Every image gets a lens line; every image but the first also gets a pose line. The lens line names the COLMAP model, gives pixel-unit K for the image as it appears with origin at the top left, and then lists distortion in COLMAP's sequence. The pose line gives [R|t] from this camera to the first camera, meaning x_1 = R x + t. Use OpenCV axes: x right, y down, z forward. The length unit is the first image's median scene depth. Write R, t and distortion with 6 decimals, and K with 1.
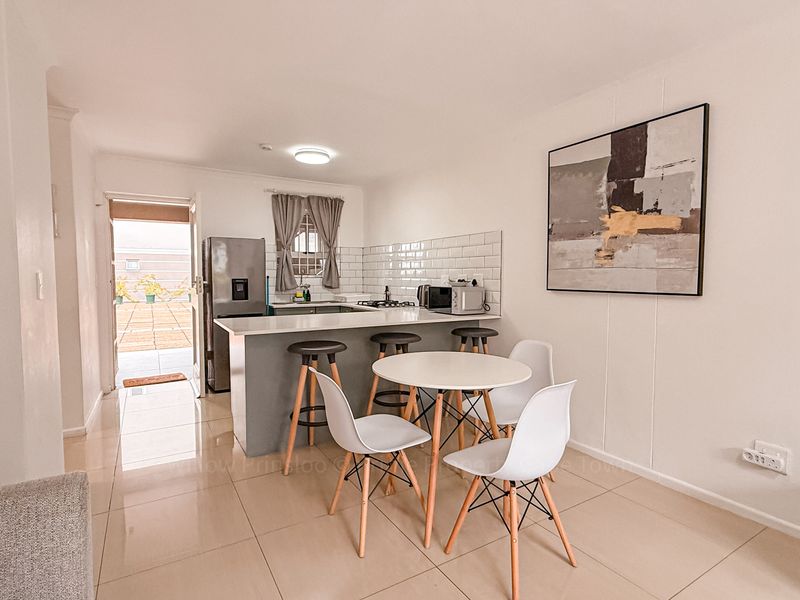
lens RADIAL K [[423.8, 0, 400.0], [0, 423.8, 300.0], [0, 0, 1]] dist [-0.000302, -0.000342]
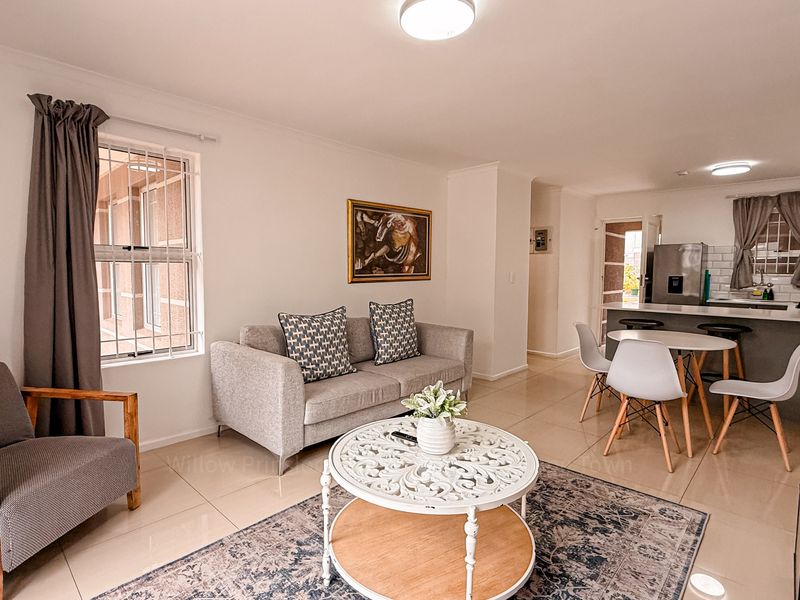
lens RADIAL K [[423.8, 0, 400.0], [0, 423.8, 300.0], [0, 0, 1]] dist [-0.000302, -0.000342]
pose [[0.270602, 0.067793, -0.960301, 1.000536], [-0.062452, 0.996652, 0.052761, 0.008884], [0.960664, 0.045696, 0.273930, -0.216698]]
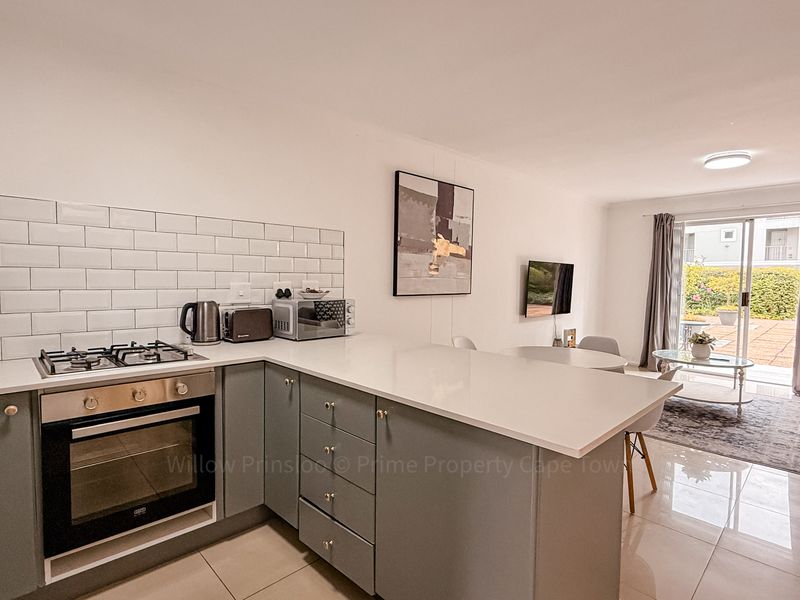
lens RADIAL K [[423.8, 0, 400.0], [0, 423.8, 300.0], [0, 0, 1]] dist [-0.000302, -0.000342]
pose [[-0.223694, -0.052386, 0.973251, -0.831030], [0.047266, 0.996797, 0.064517, -0.096284], [-0.973513, 0.060434, -0.220501, 1.413318]]
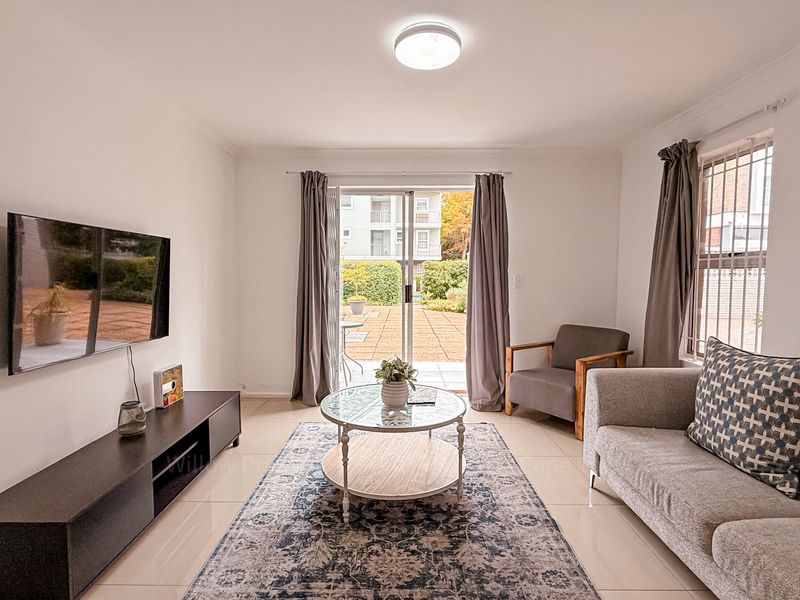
lens RADIAL K [[423.8, 0, 400.0], [0, 423.8, 300.0], [0, 0, 1]] dist [-0.000302, -0.000342]
pose [[-0.852292, -0.035668, 0.521850, -0.046881], [0.027005, 0.993341, 0.111999, -0.049258], [-0.522369, 0.109548, -0.845653, 0.736158]]
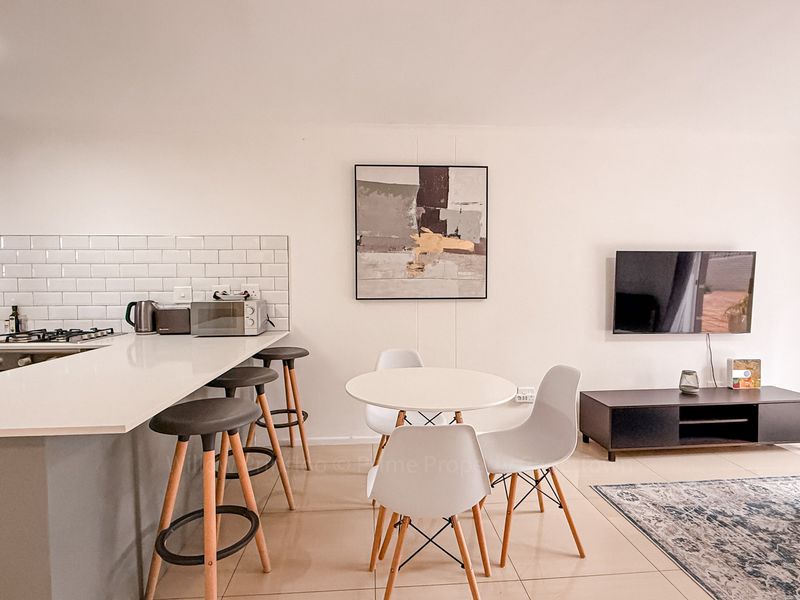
lens RADIAL K [[423.8, 0, 400.0], [0, 423.8, 300.0], [0, 0, 1]] dist [-0.000302, -0.000342]
pose [[0.456784, -0.034858, 0.888894, -0.587876], [0.058845, 0.998227, 0.008906, -0.029203], [-0.887629, 0.048239, 0.458026, 0.502574]]
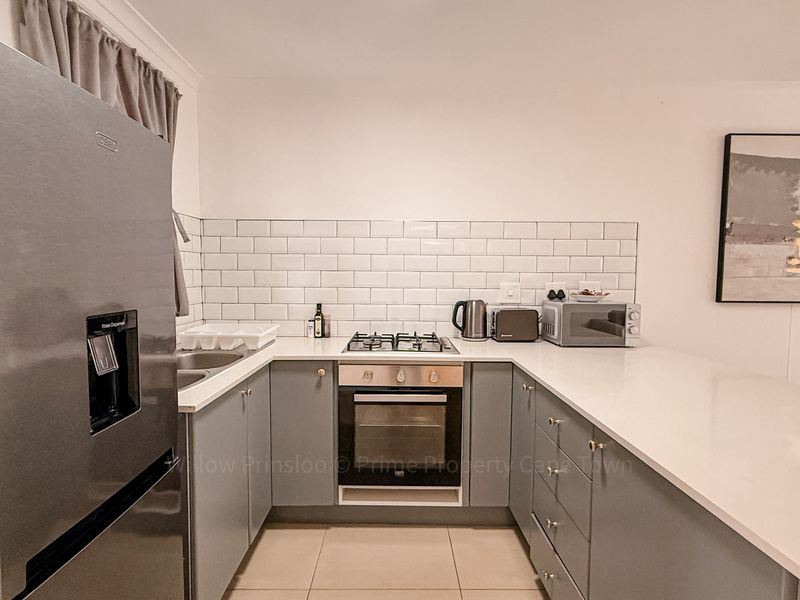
lens RADIAL K [[423.8, 0, 400.0], [0, 423.8, 300.0], [0, 0, 1]] dist [-0.000302, -0.000342]
pose [[0.513507, -0.046363, 0.856832, -0.780229], [0.044698, 0.998629, 0.027248, -0.089623], [-0.856921, 0.024307, 0.514875, 1.271606]]
